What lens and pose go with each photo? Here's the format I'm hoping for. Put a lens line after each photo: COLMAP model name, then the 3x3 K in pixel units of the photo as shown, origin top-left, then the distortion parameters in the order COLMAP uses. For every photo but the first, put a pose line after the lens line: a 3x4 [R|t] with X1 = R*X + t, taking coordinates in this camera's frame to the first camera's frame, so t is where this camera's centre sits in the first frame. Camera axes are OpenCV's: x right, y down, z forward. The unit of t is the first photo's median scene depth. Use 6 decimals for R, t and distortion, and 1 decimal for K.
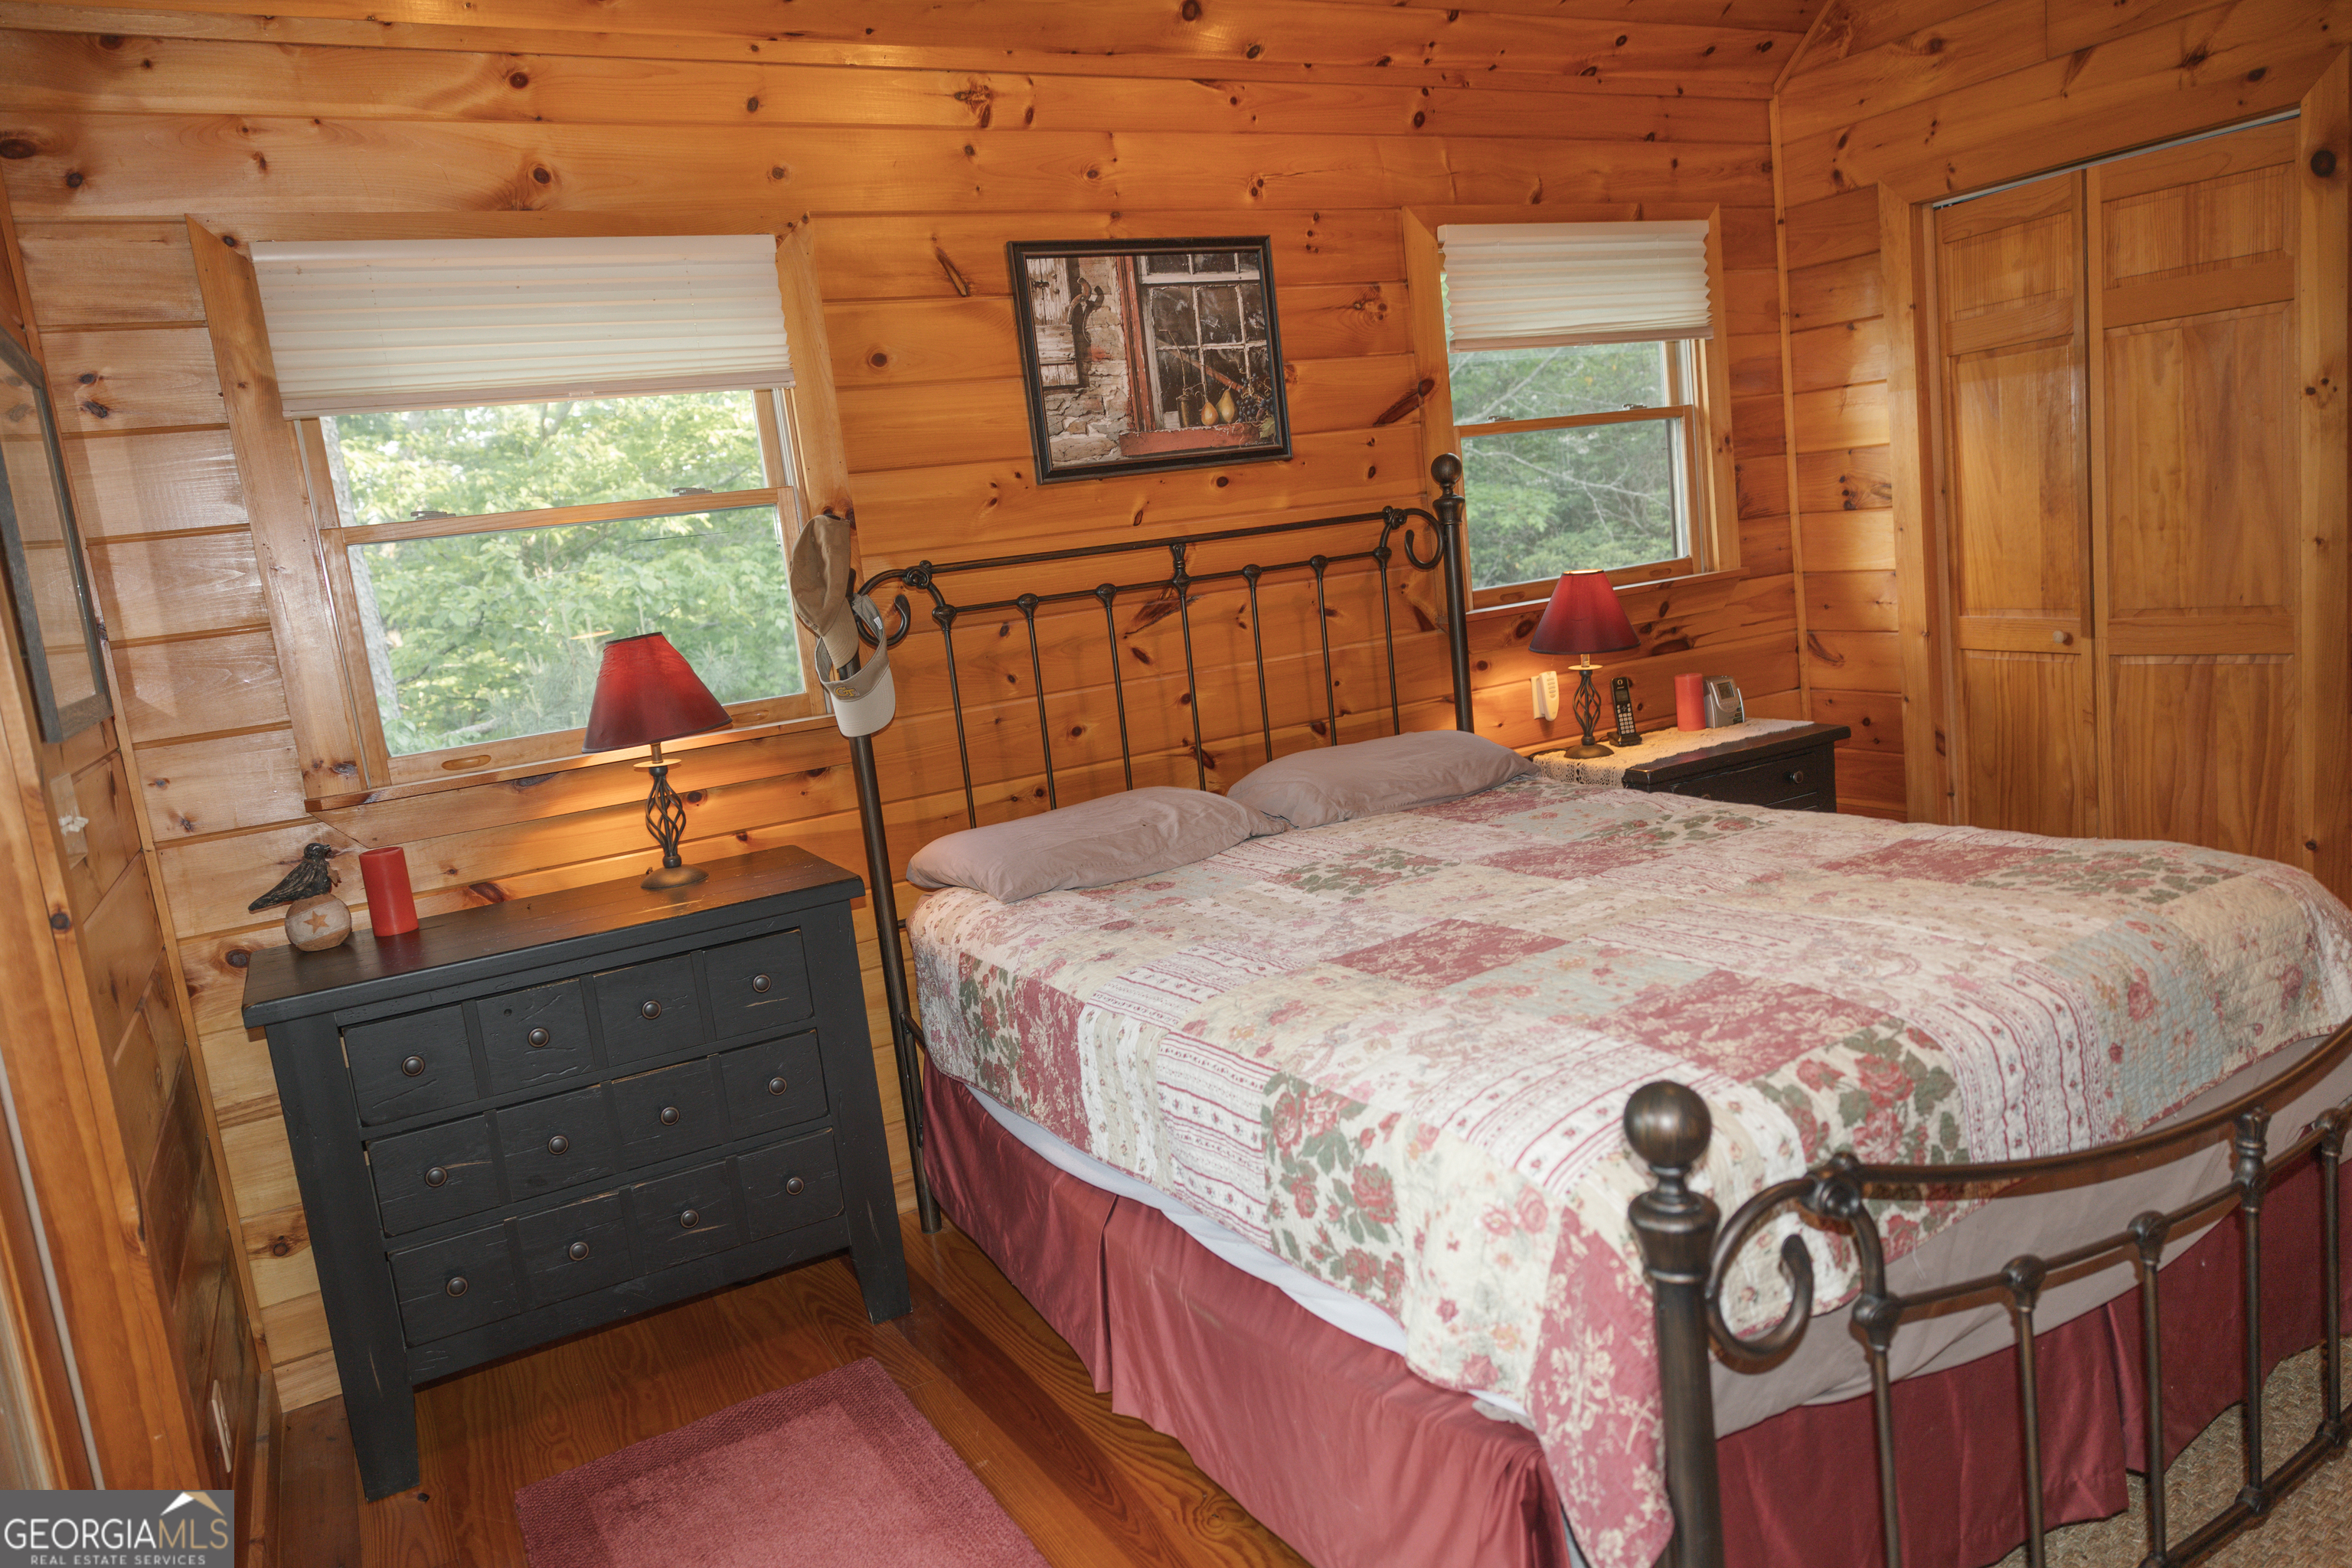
lens RADIAL K [[1571.3, 0, 1172.8], [0, 1571.3, 782.1], [0, 0, 1]] dist [-0.002000, 0.006463]
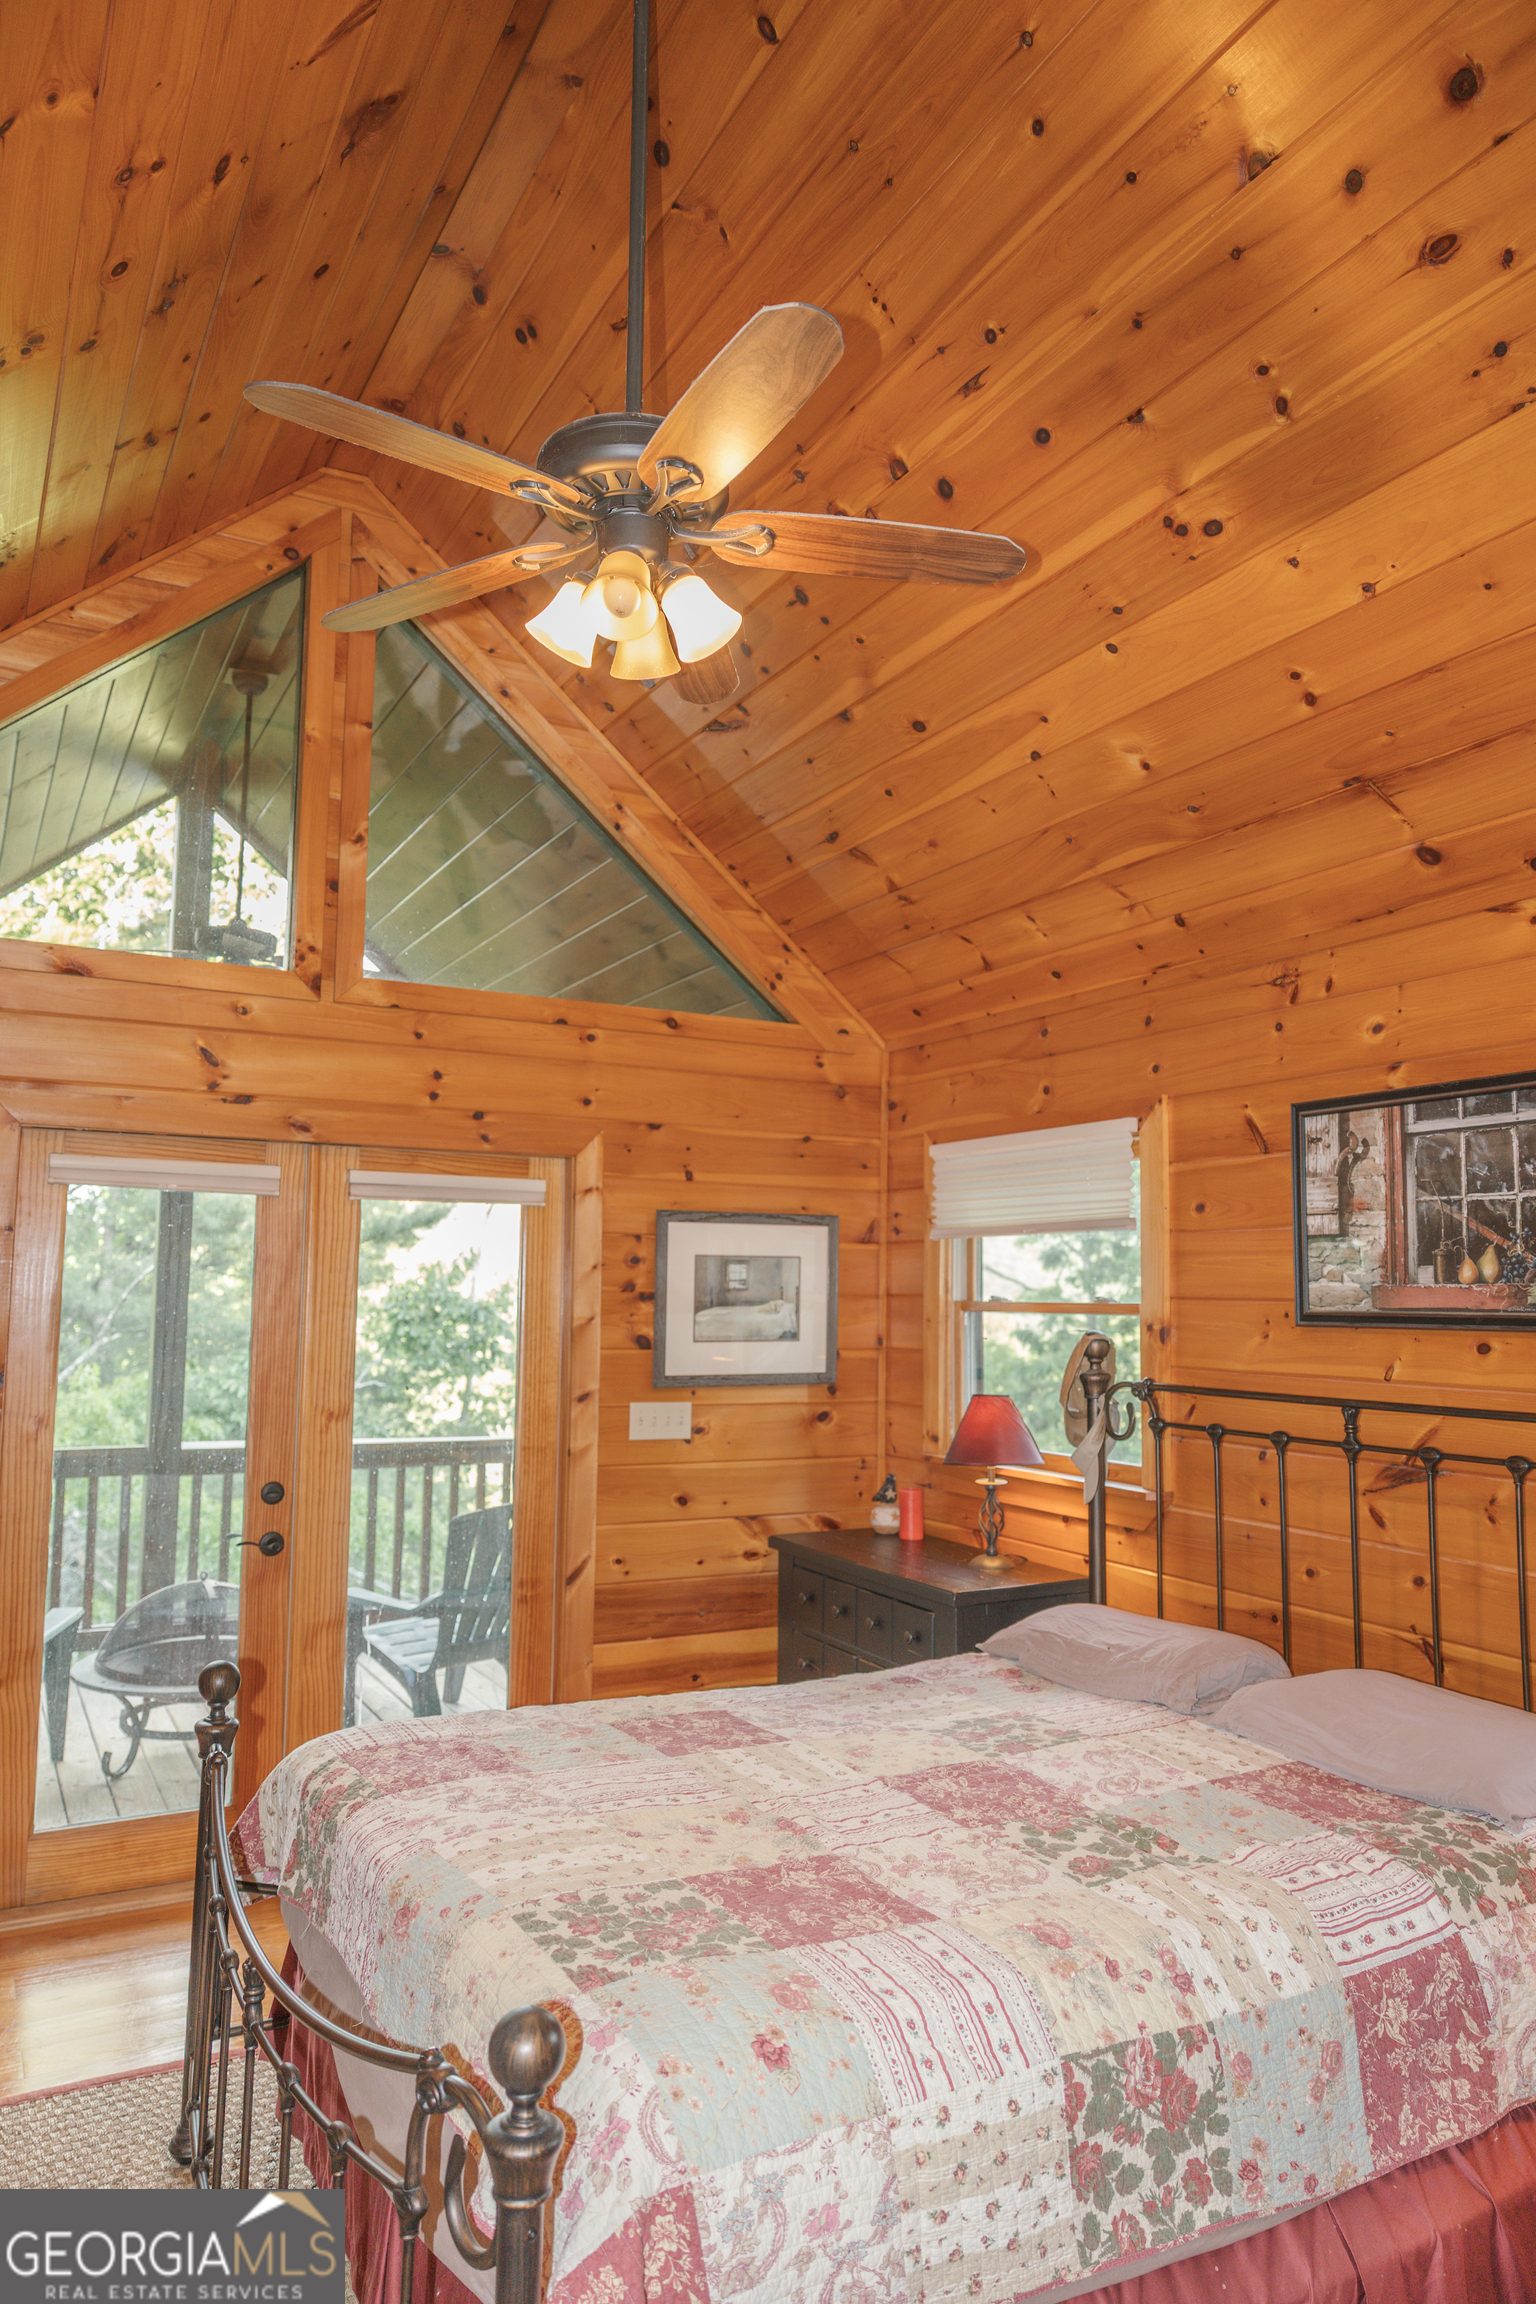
lens RADIAL K [[1537.0, 0, 766.0], [0, 1537.0, 1156.8], [0, 0, 1]] dist [-0.000259, 0.005797]
pose [[-0.019228, 0.024399, -0.999517, 0.980316], [-0.171080, 0.984878, 0.027332, -0.278739], [0.985069, 0.171523, -0.014763, 0.673466]]
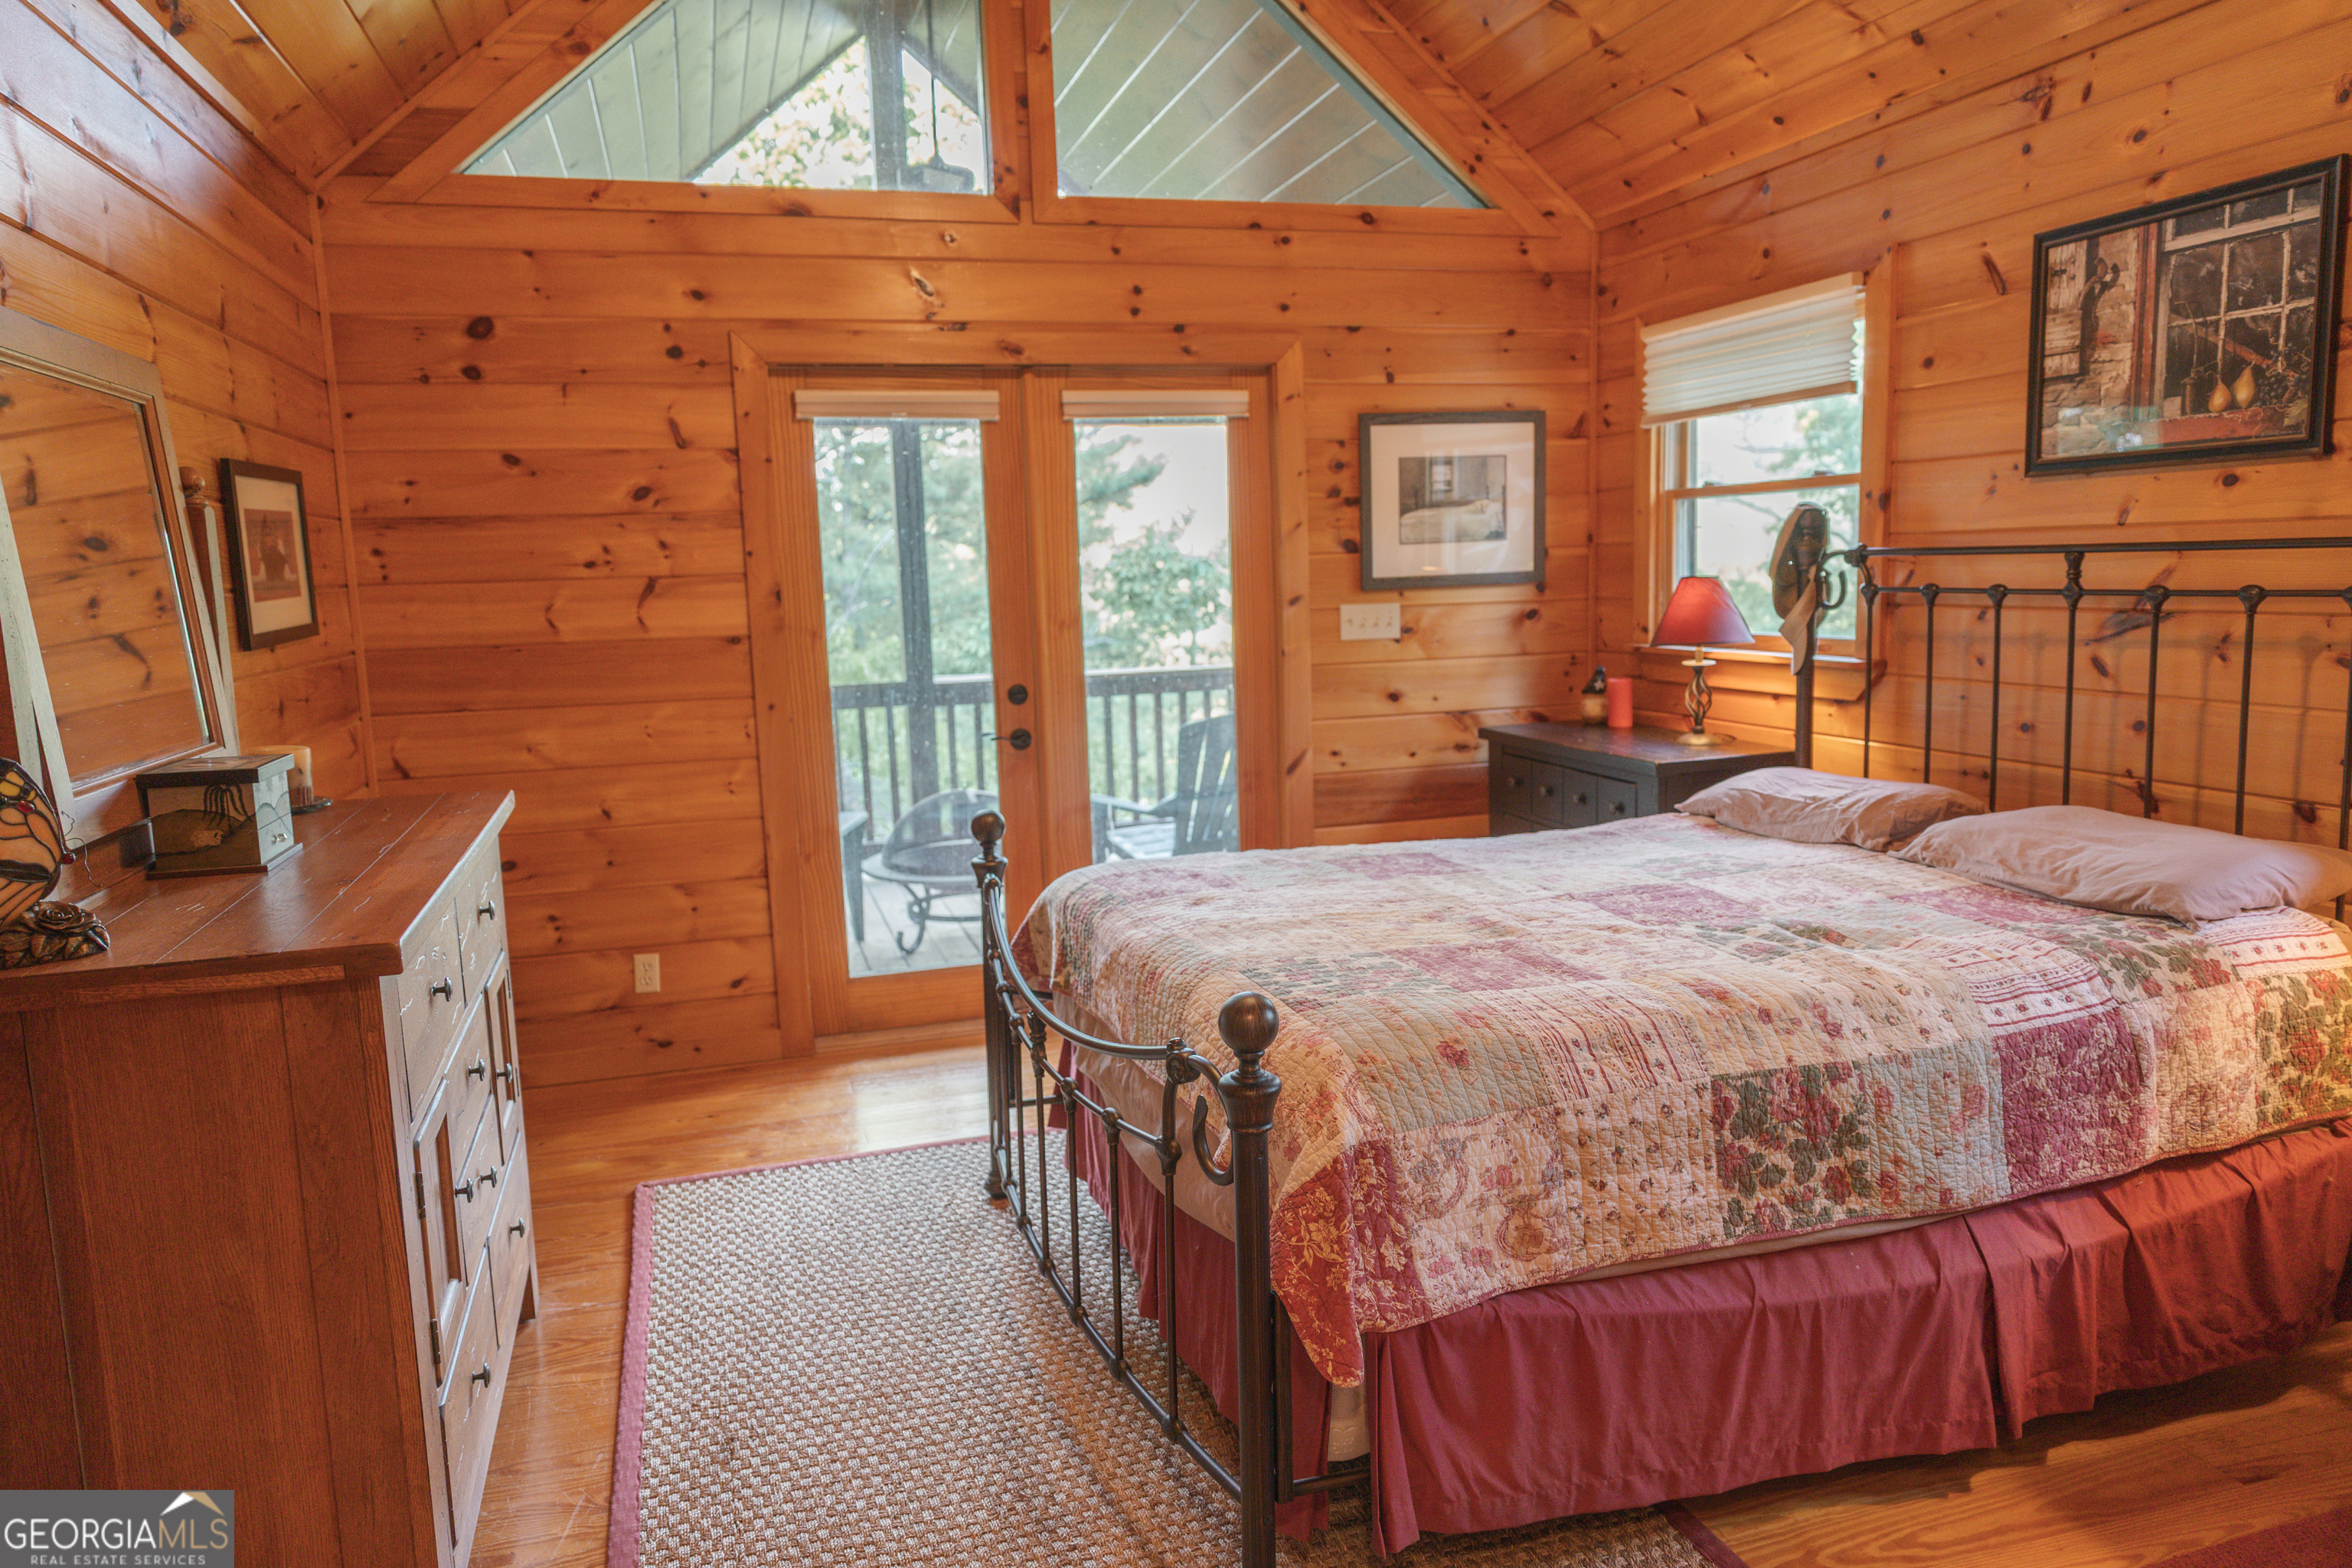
lens RADIAL K [[1569.0, 0, 1173.5], [0, 1569.0, 782.6], [0, 0, 1]] dist [-0.000259, 0.005797]
pose [[-0.211770, 0.256050, -0.943182, 1.067435], [-0.098967, 0.954491, 0.281341, -0.240881], [0.972296, 0.152923, -0.176792, 0.704756]]
